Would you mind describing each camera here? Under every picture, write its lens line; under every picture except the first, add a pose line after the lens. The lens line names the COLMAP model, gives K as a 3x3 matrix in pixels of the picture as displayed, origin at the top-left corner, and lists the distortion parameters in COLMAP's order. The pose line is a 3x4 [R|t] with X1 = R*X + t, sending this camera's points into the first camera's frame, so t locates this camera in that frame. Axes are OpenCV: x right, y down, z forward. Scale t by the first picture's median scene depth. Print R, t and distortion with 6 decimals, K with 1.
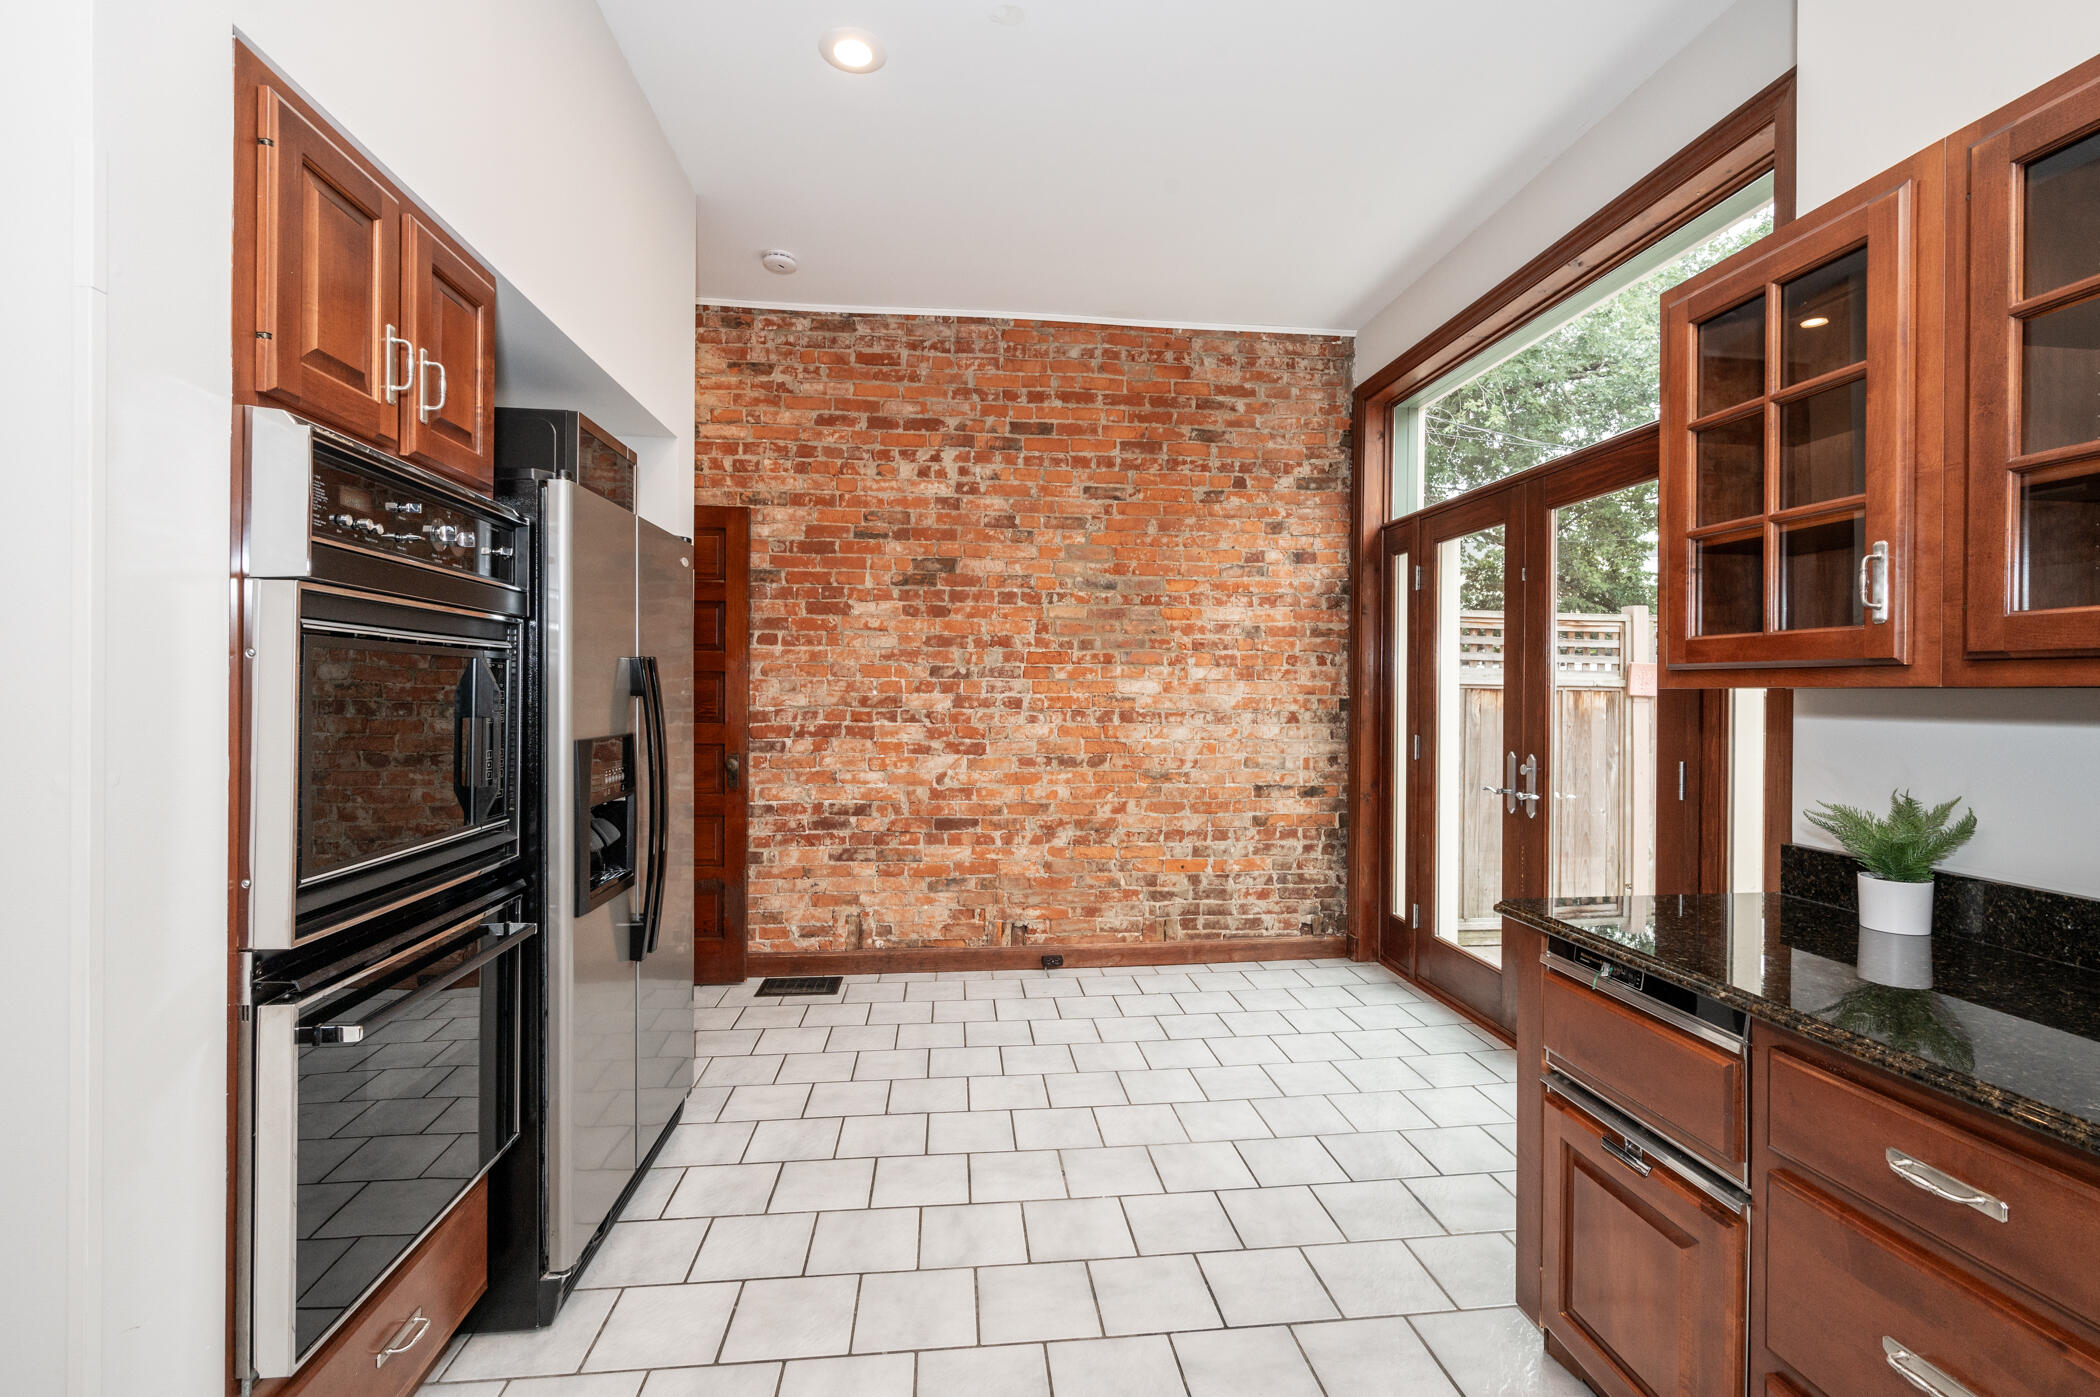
lens RADIAL K [[935.6, 0, 1108.9], [0, 935.6, 692.5], [0, 0, 1]] dist [-0.000831, -0.001035]
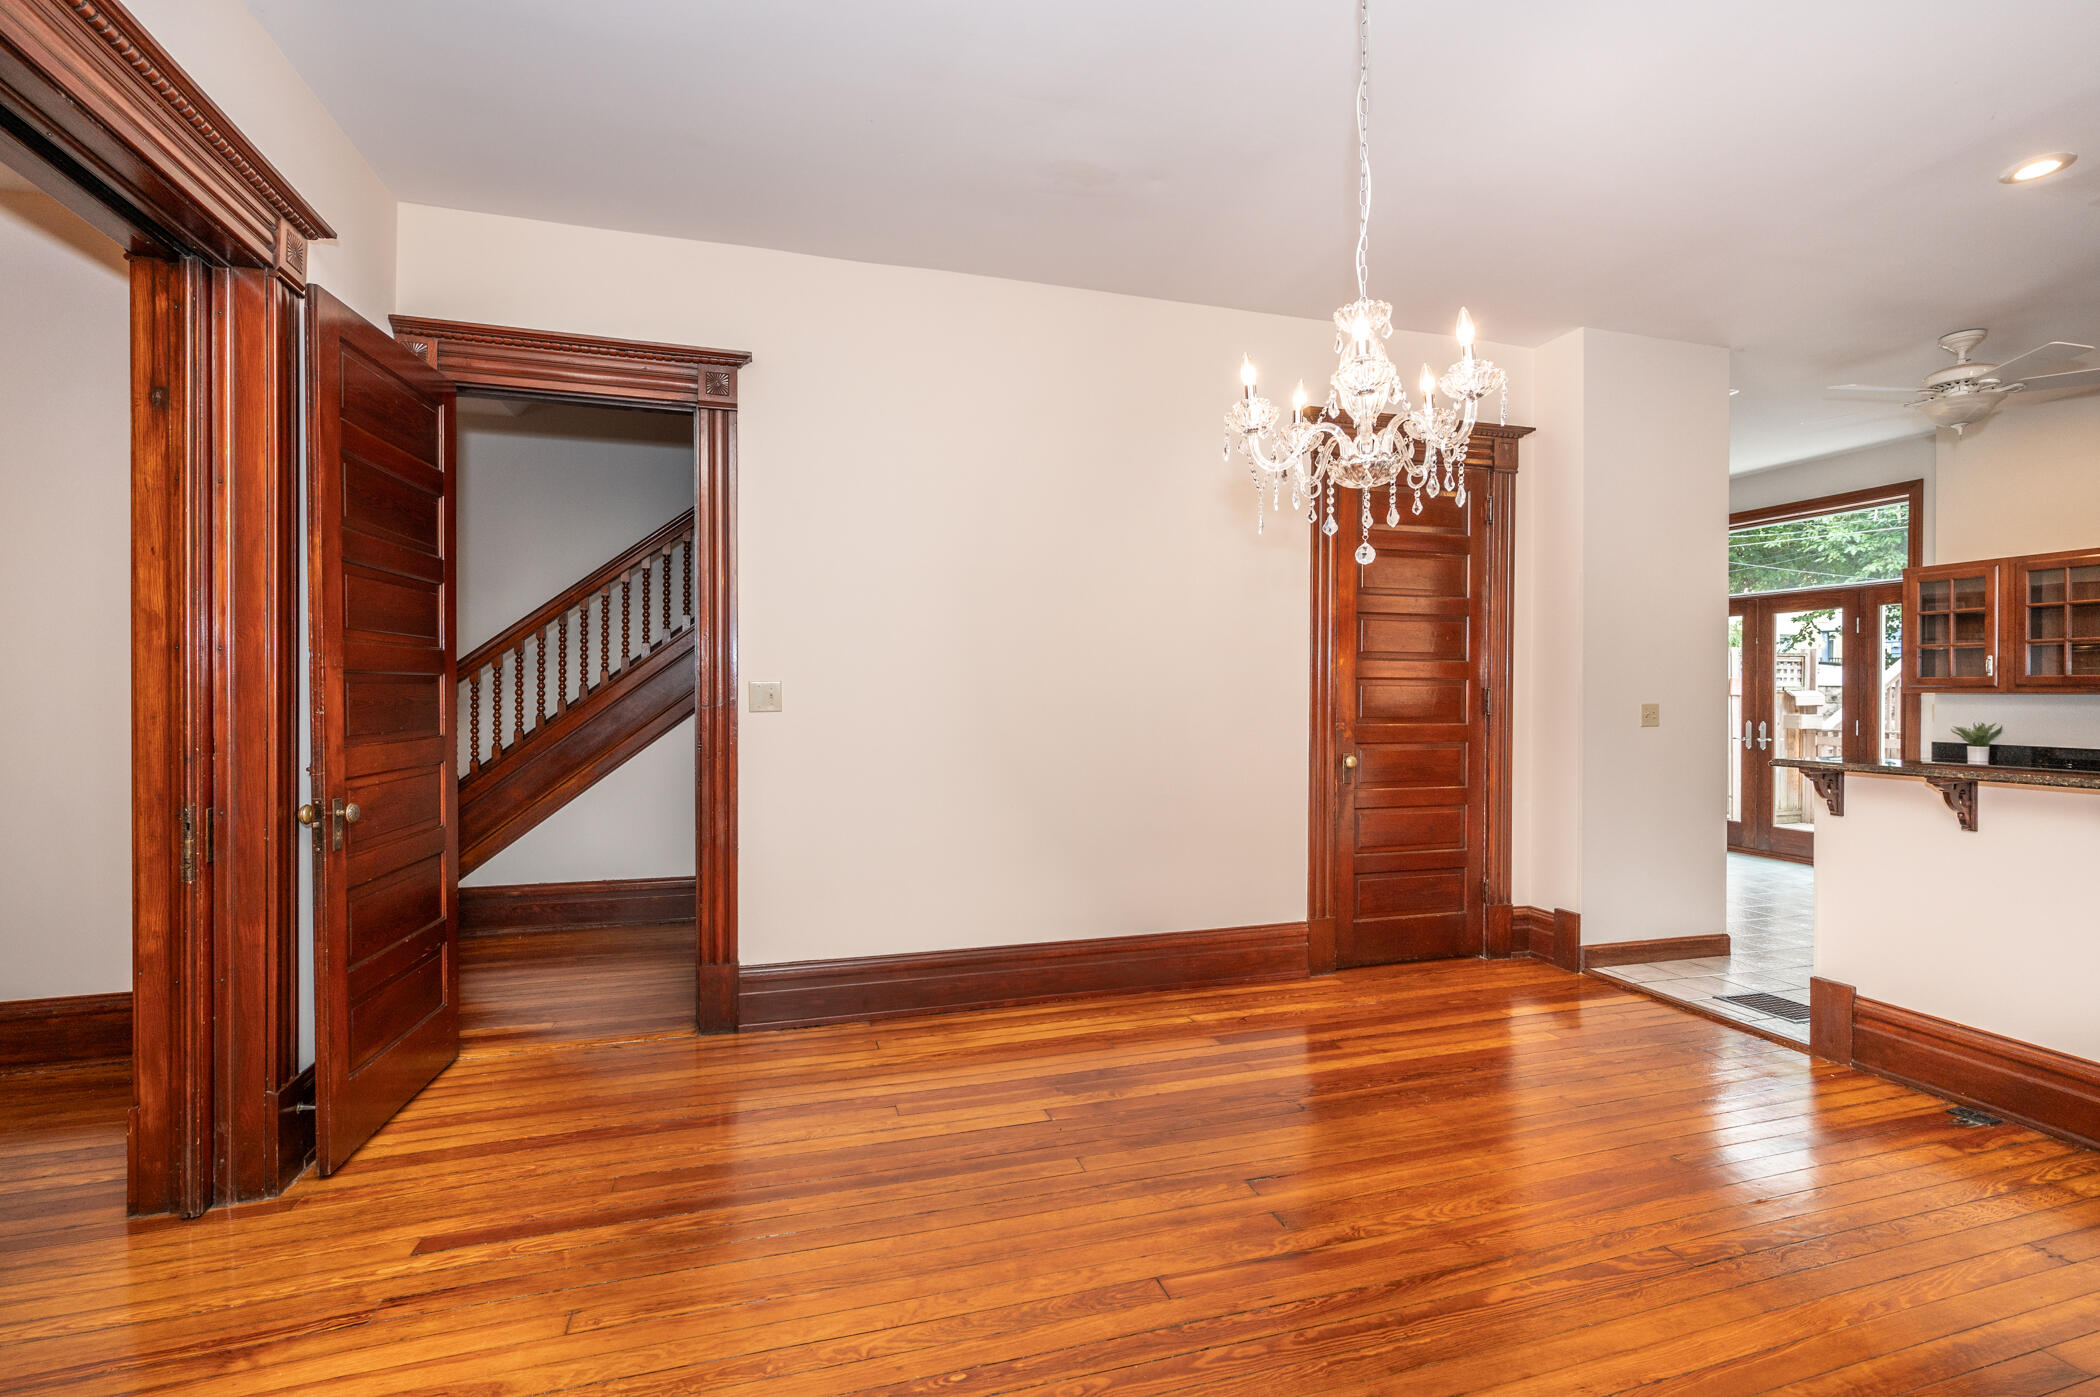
lens RADIAL K [[935.6, 0, 1063.7], [0, 935.6, 684.2], [0, 0, 1]] dist [-0.000831, -0.001035]
pose [[0.987635, -0.005450, 0.156674, -3.079742], [0.007447, 0.999898, -0.012161, -0.017848], [-0.156592, 0.013177, 0.987575, -1.916030]]
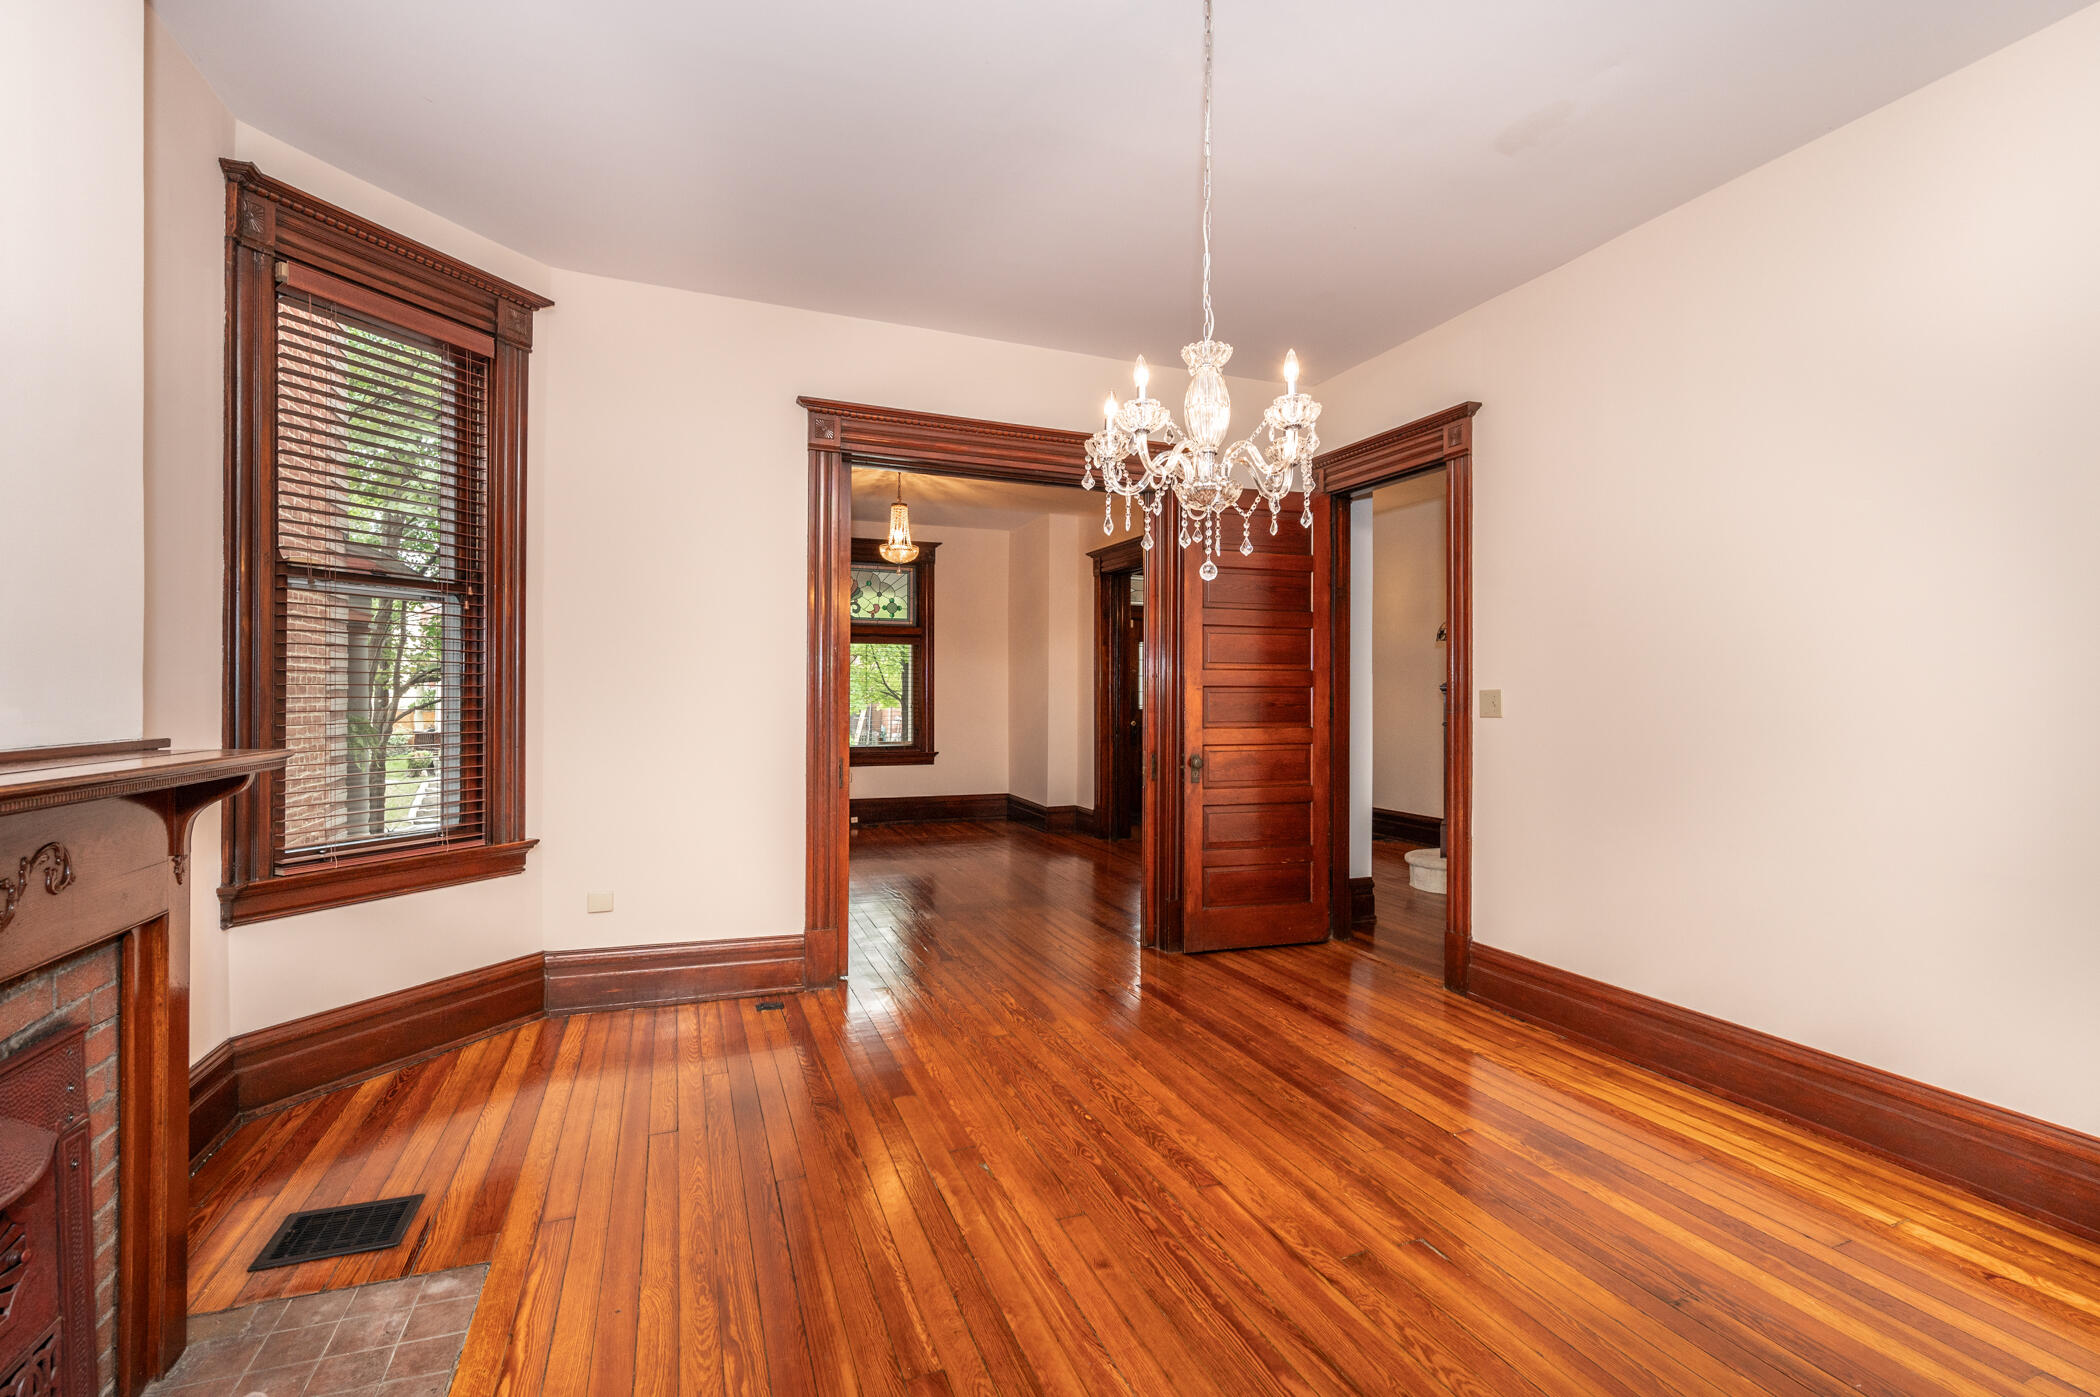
lens RADIAL K [[935.6, 0, 1046.9], [0, 935.6, 695.5], [0, 0, 1]] dist [-0.000831, -0.001035]
pose [[0.238734, -0.004790, -0.971073, -1.315112], [-0.011455, 0.999904, -0.007748, -0.011524], [0.971018, 0.012973, 0.238656, -1.317423]]
